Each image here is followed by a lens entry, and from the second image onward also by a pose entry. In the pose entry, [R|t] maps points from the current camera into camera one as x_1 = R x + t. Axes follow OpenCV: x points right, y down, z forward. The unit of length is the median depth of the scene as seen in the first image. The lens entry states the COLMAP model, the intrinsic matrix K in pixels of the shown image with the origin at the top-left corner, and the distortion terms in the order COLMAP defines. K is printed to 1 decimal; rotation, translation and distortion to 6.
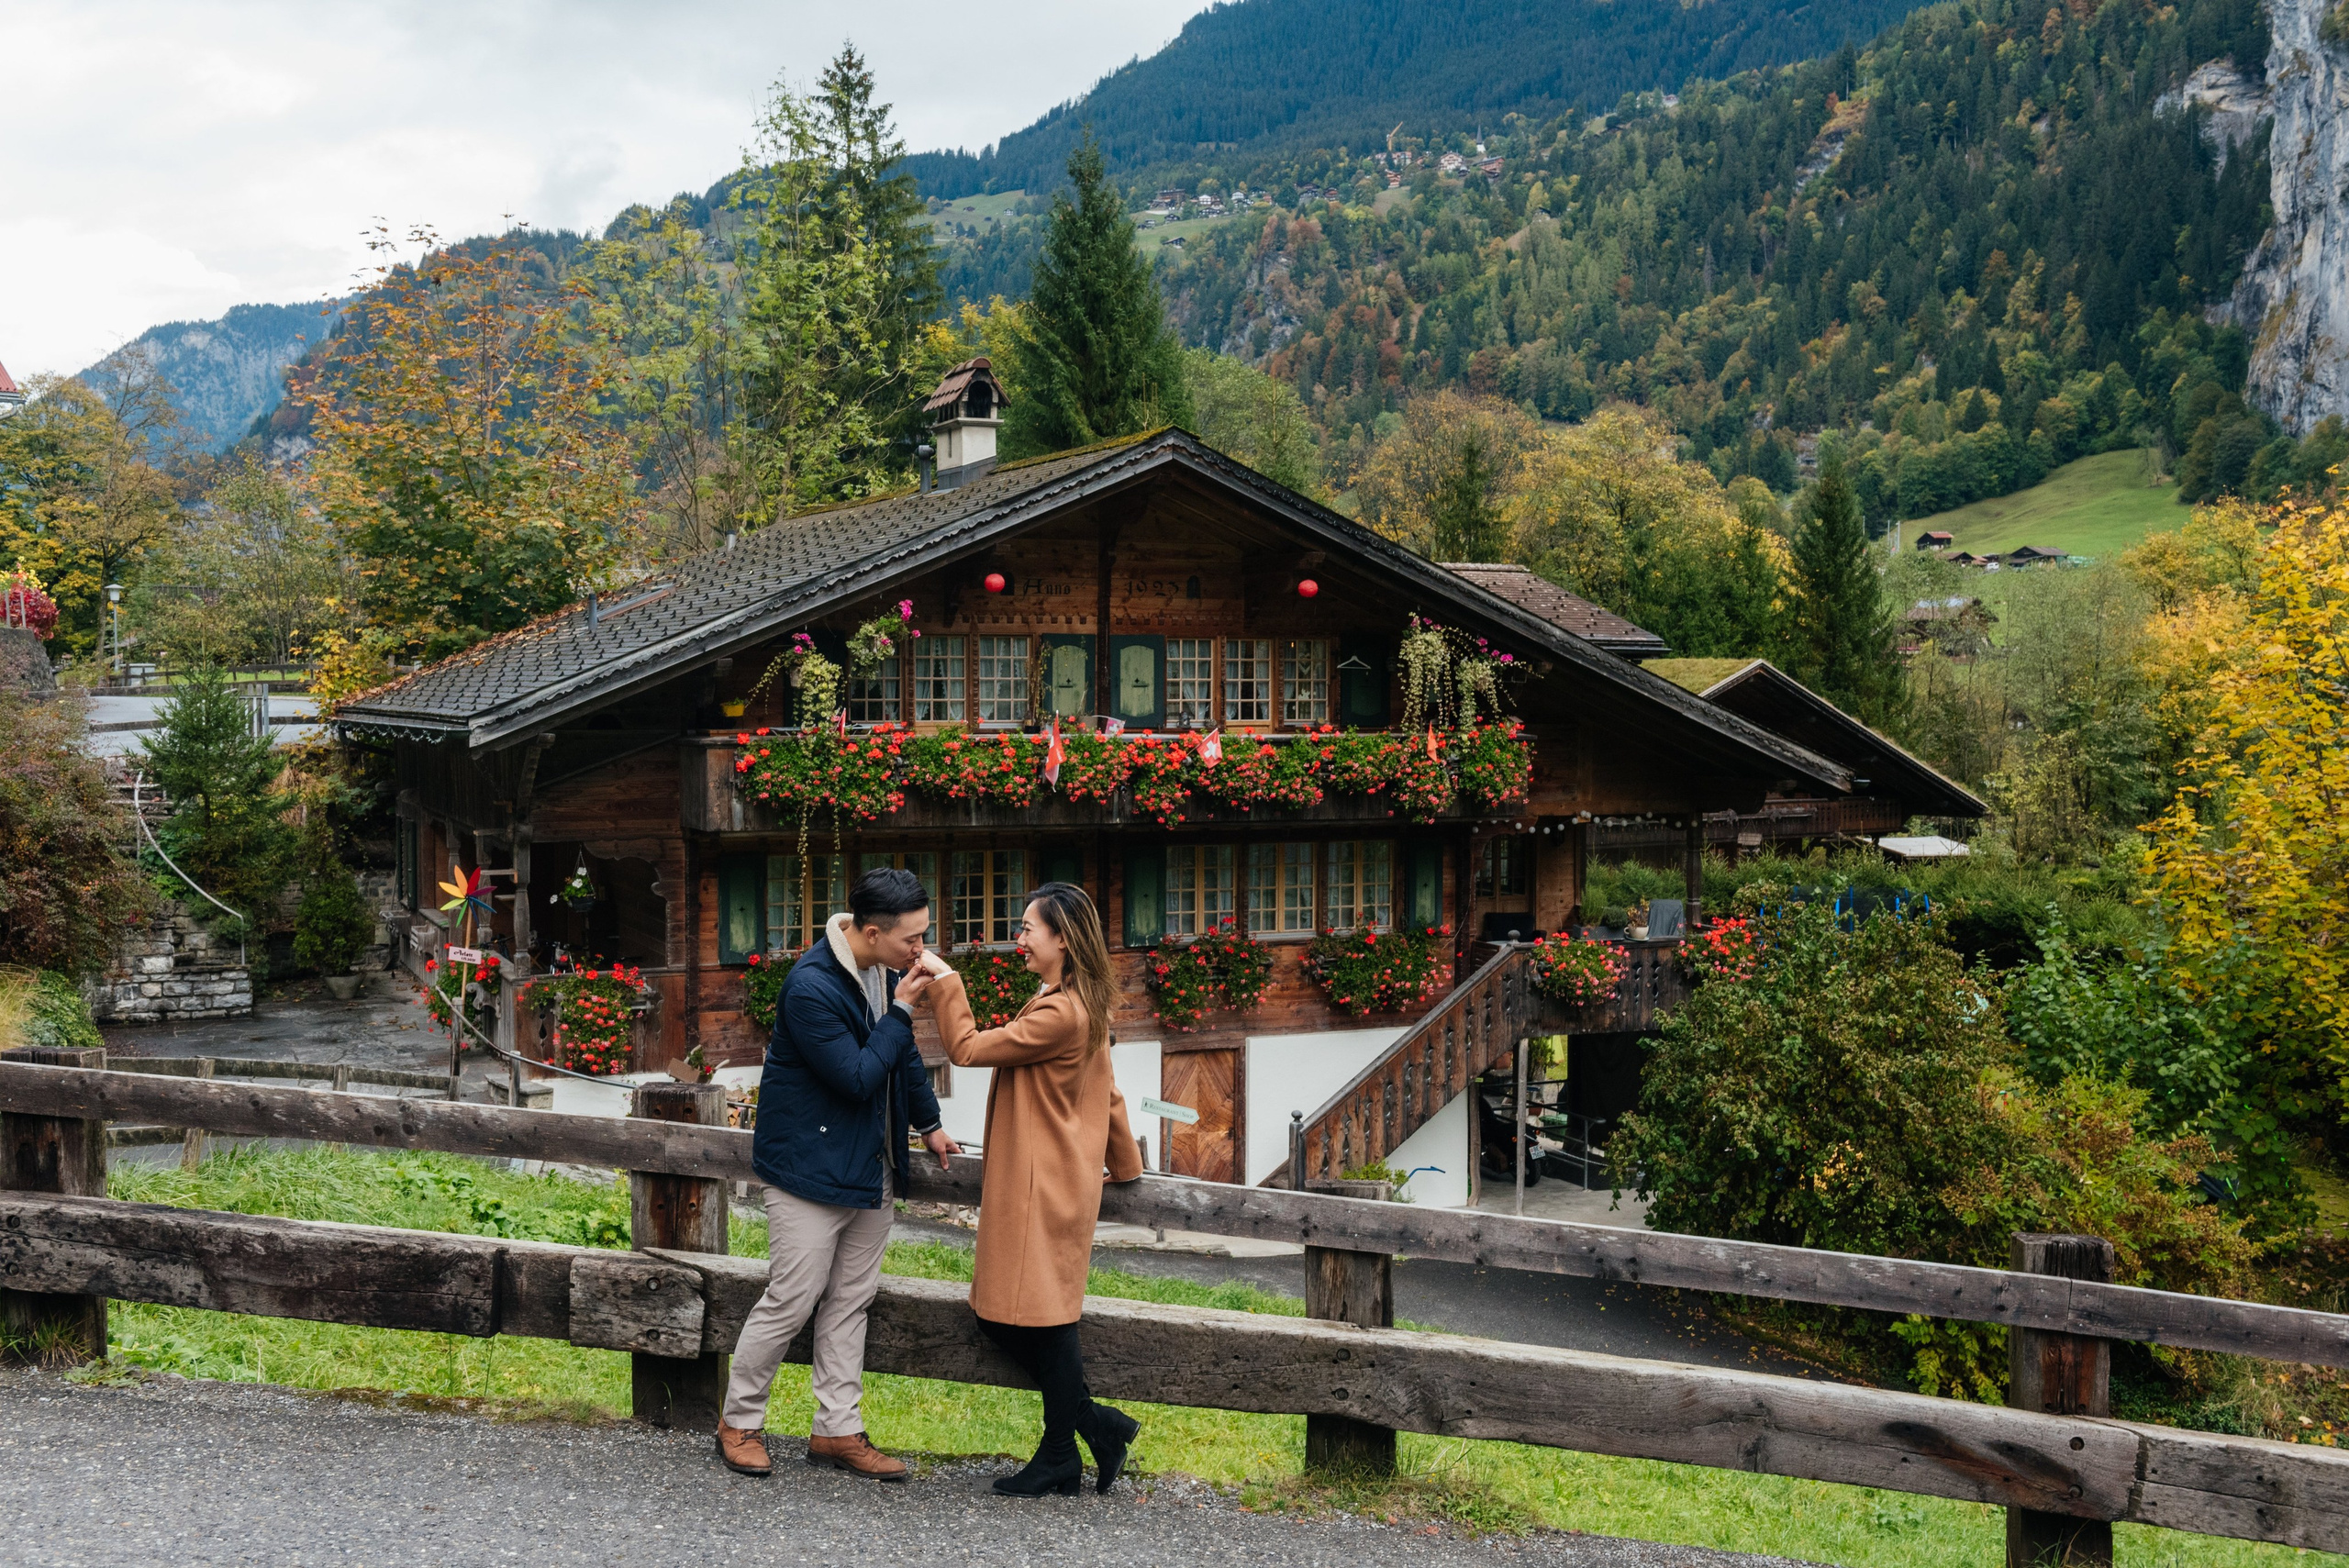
lens RADIAL K [[2135.8, 0, 1217.4], [0, 2135.8, 774.6], [0, 0, 1]] dist [-0.021999, -0.007403]
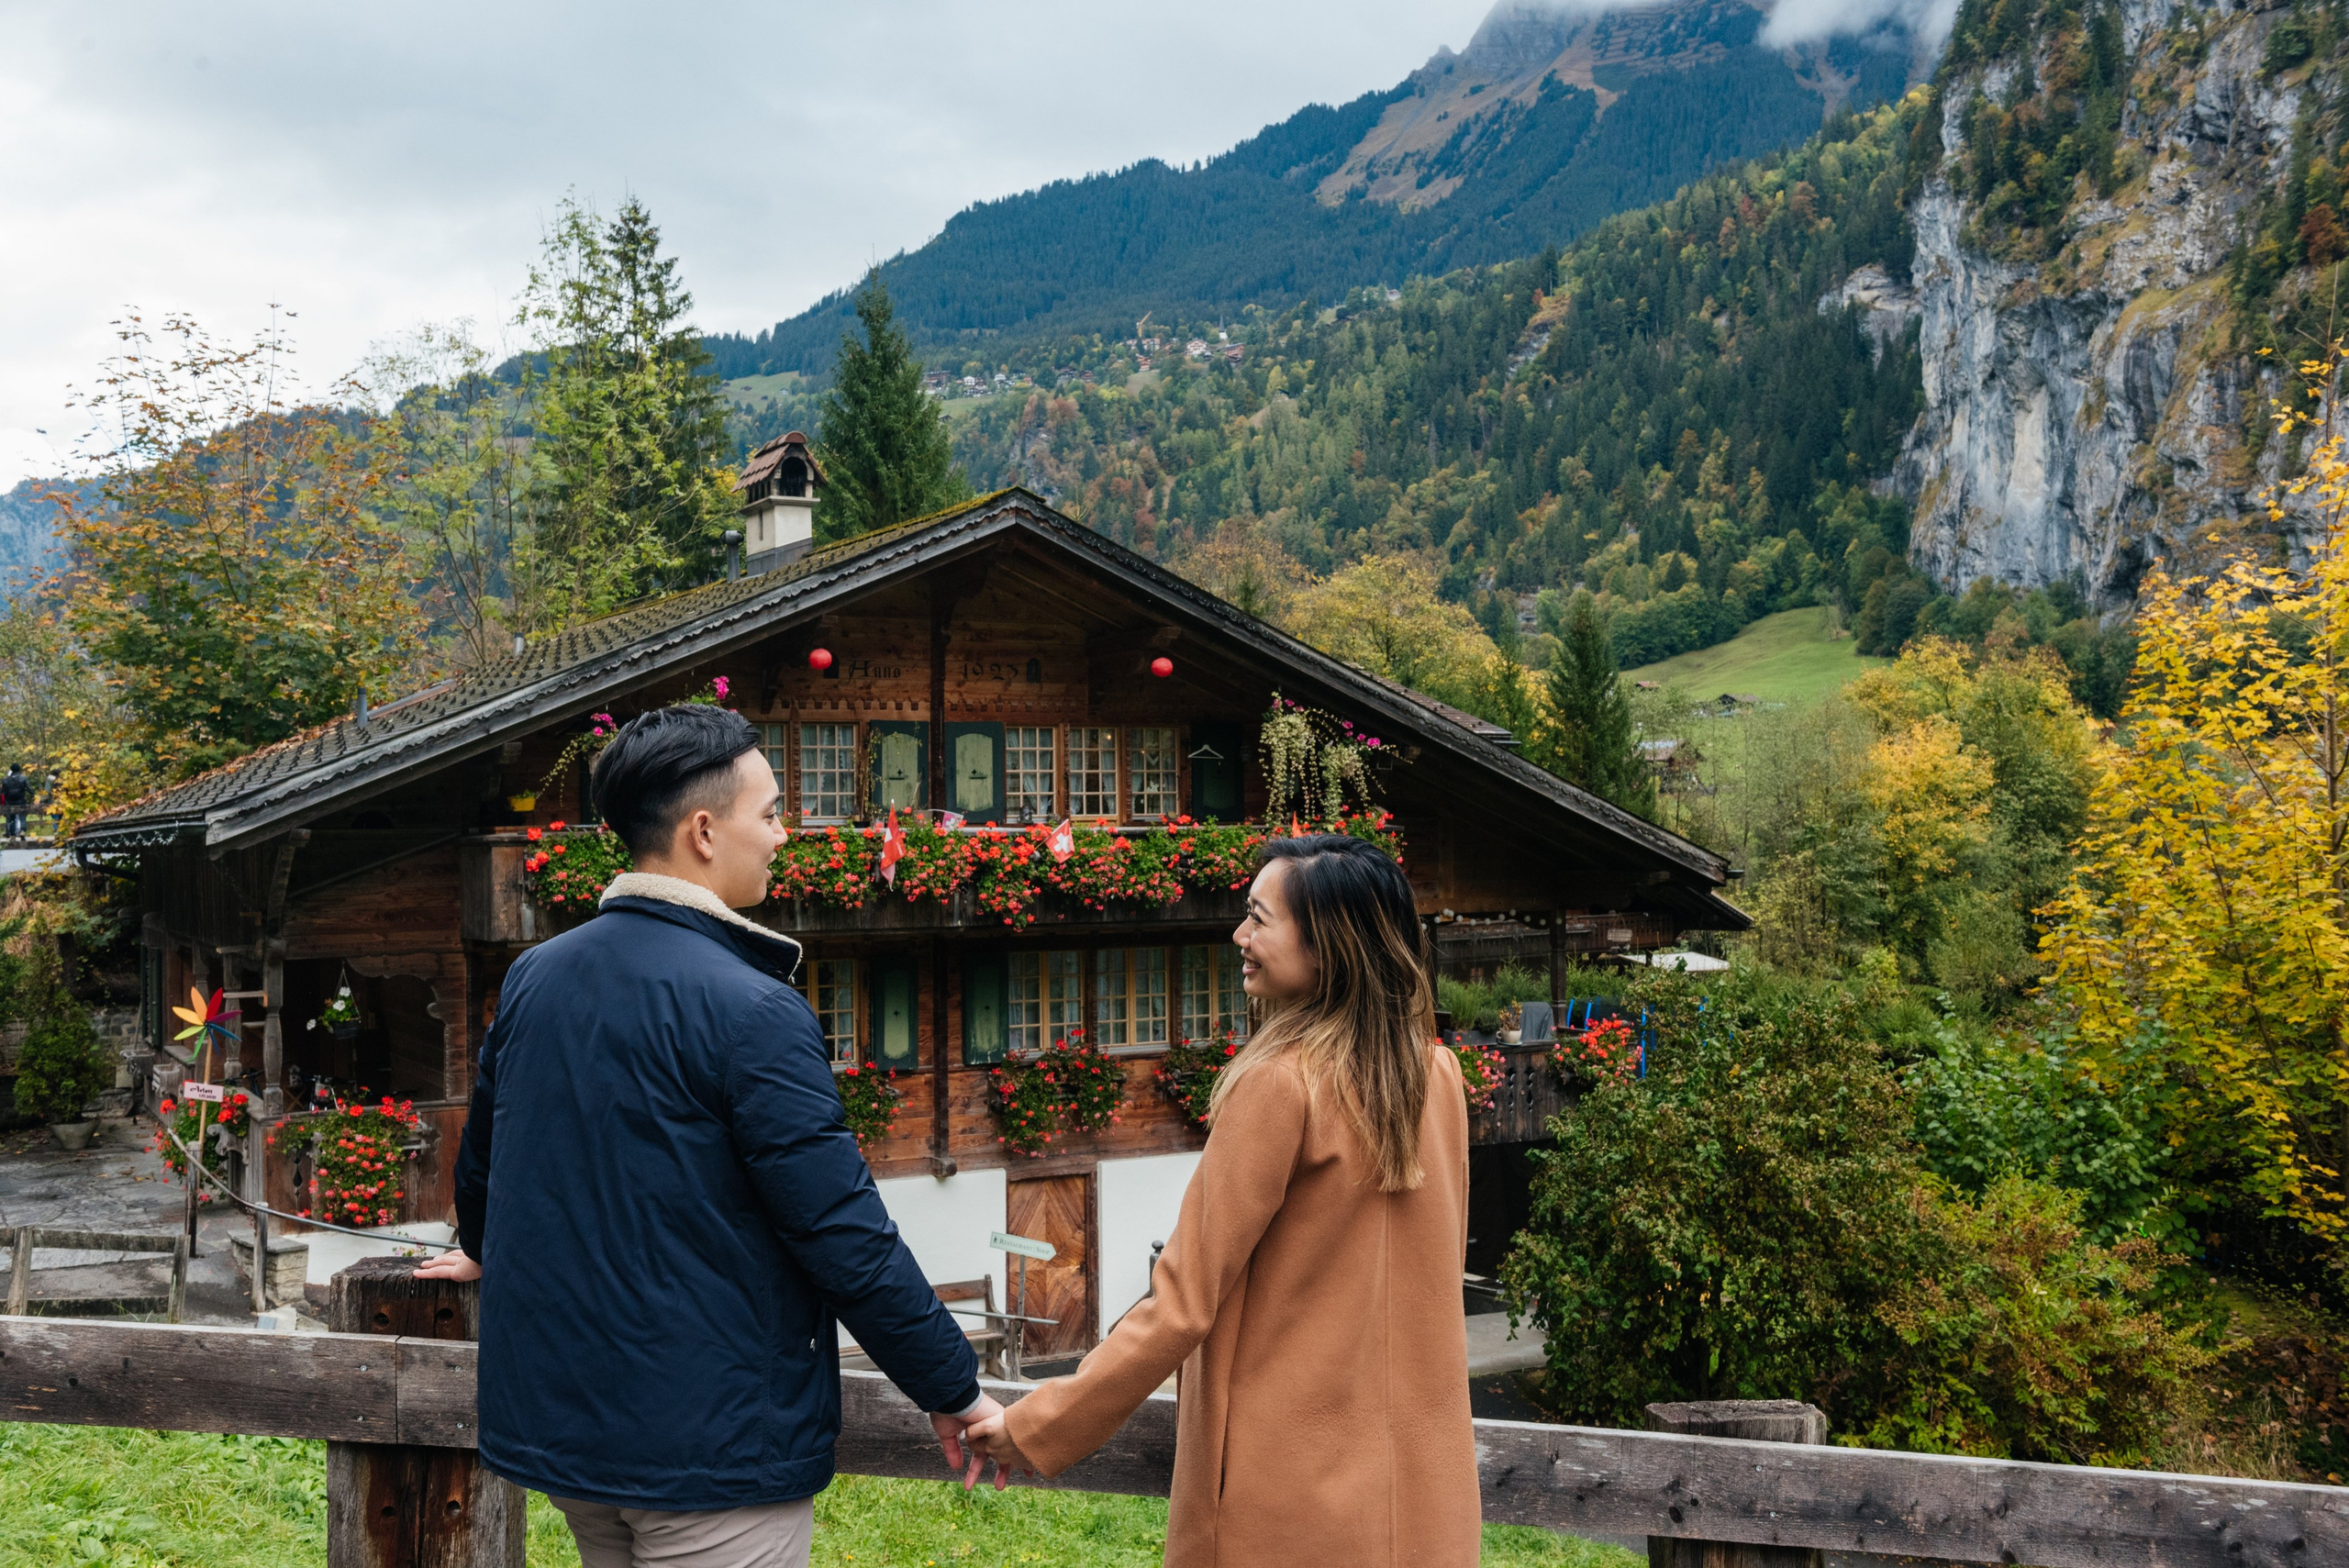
lens RADIAL K [[1996.2, 0, 1167.0], [0, 1996.2, 805.3], [0, 0, 1]] dist [-0.010426, -0.005048]
pose [[0.995757, -0.013973, 0.090956, -0.032695], [0.019007, 0.998321, -0.054719, 0.018225], [-0.090039, 0.056216, 0.994350, 0.139793]]
